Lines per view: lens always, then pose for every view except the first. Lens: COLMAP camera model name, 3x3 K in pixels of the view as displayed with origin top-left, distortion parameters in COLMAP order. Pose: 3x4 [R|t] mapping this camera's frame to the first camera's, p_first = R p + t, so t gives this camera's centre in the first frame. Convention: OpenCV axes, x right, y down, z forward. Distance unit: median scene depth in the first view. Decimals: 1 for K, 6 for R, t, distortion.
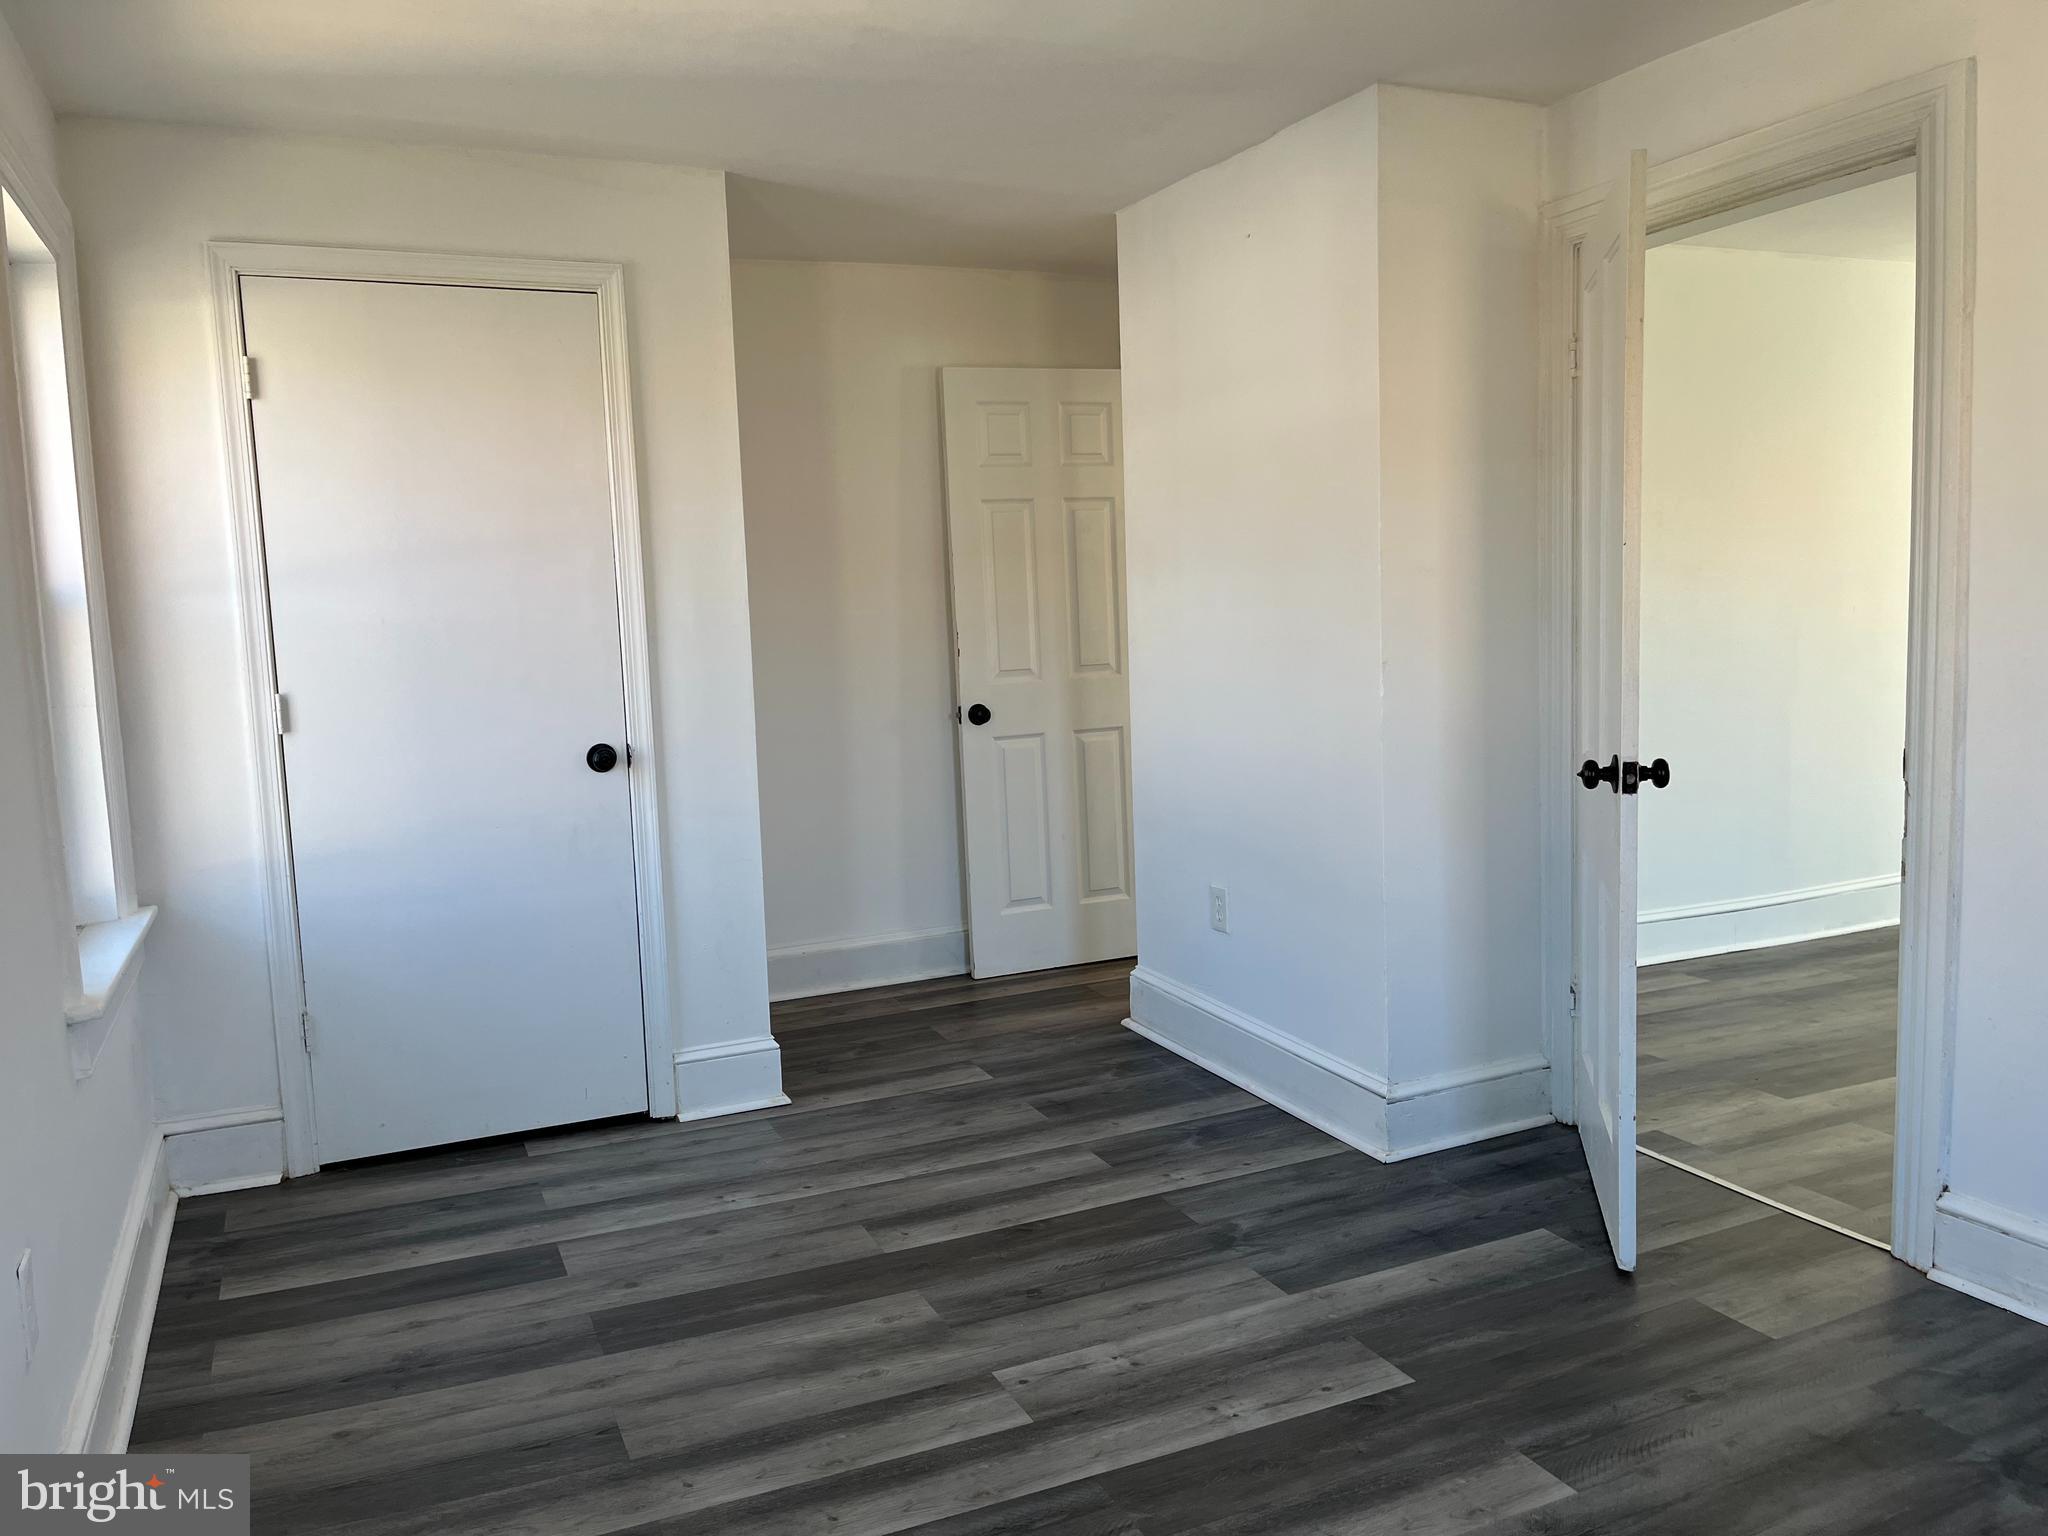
lens RADIAL K [[1592.3, 0, 1021.8], [0, 1592.3, 764.0], [0, 0, 1]] dist [0.060456, -0.011467]
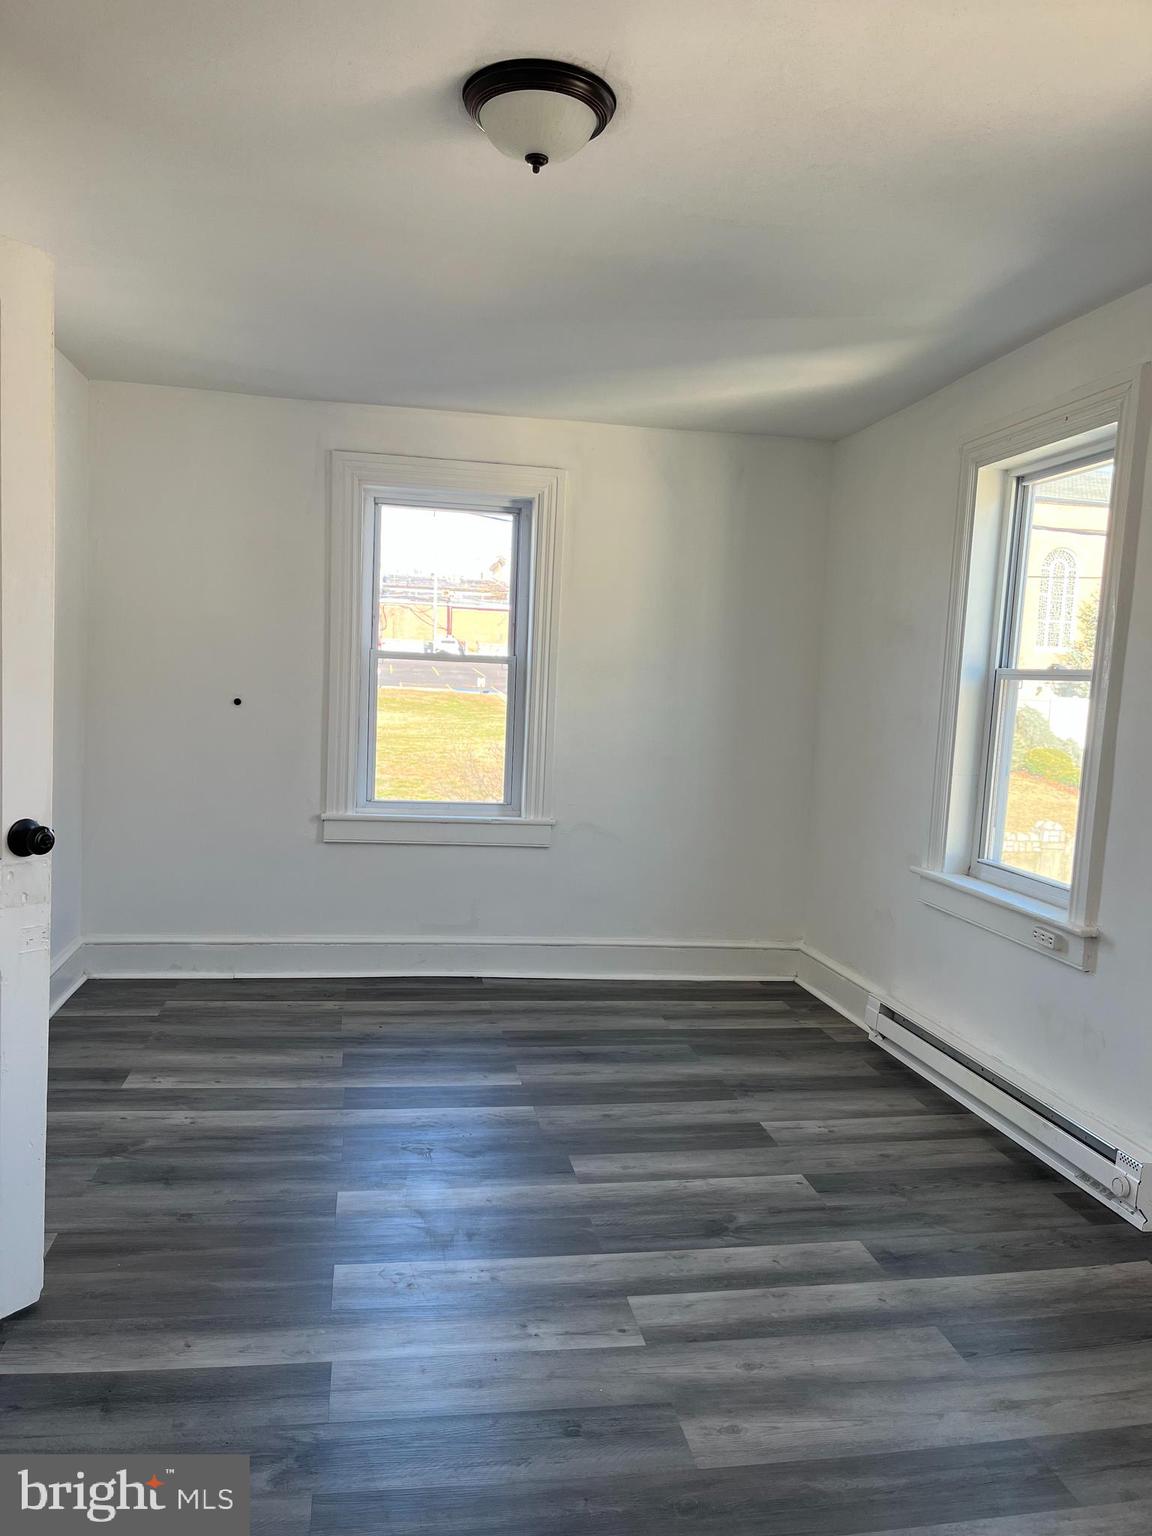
lens RADIAL K [[1194.2, 0, 574.9], [0, 1194.2, 771.3], [0, 0, 1]] dist [0.060456, -0.011467]
pose [[-0.970666, -0.026272, 0.238993, -0.167620], [0.017041, 0.983994, 0.177383, -0.180830], [-0.239828, 0.176252, -0.954682, 1.788558]]
